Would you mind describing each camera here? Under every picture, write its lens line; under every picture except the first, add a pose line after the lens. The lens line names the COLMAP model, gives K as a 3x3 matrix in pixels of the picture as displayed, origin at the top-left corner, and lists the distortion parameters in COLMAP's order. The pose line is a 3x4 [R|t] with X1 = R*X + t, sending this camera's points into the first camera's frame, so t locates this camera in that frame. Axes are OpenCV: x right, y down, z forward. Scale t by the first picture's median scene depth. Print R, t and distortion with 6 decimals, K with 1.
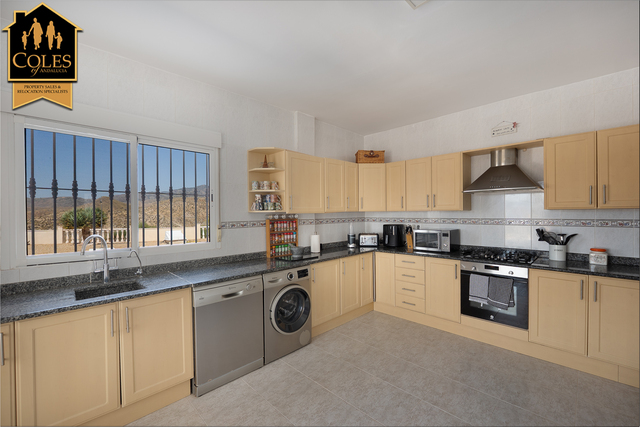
lens RADIAL K [[267.2, 0, 319.1], [0, 267.2, 214.5], [0, 0, 1]] dist [-0.006279, -0.000260]
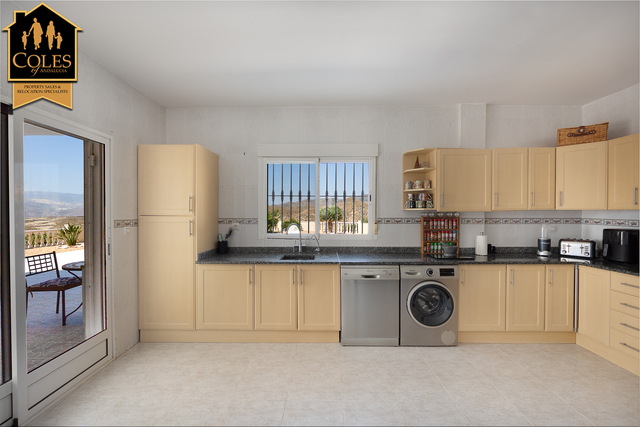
lens RADIAL K [[267.2, 0, 318.3], [0, 267.2, 214.5], [0, 0, 1]] dist [-0.006279, -0.000260]
pose [[0.698096, 0.017134, -0.715800, 0.286607], [-0.010428, 0.999851, 0.013764, -0.001382], [0.715929, -0.002144, 0.698170, -0.026151]]
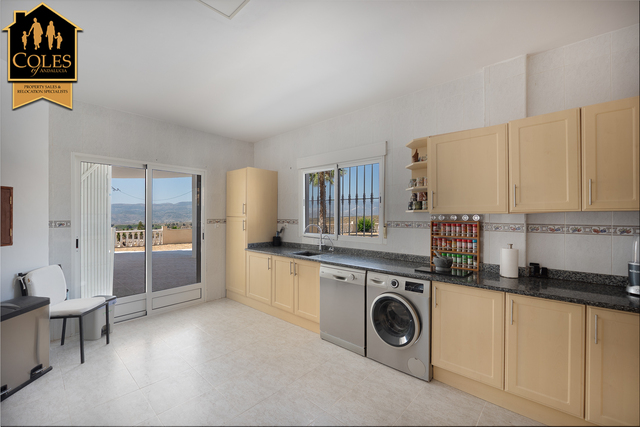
lens RADIAL K [[267.2, 0, 318.6], [0, 267.2, 212.7], [0, 0, 1]] dist [-0.006279, -0.000260]
pose [[0.052851, 0.005038, -0.998590, 0.686127], [-0.005661, 0.999973, 0.004745, -0.009614], [0.998586, 0.005402, 0.052878, 0.613424]]
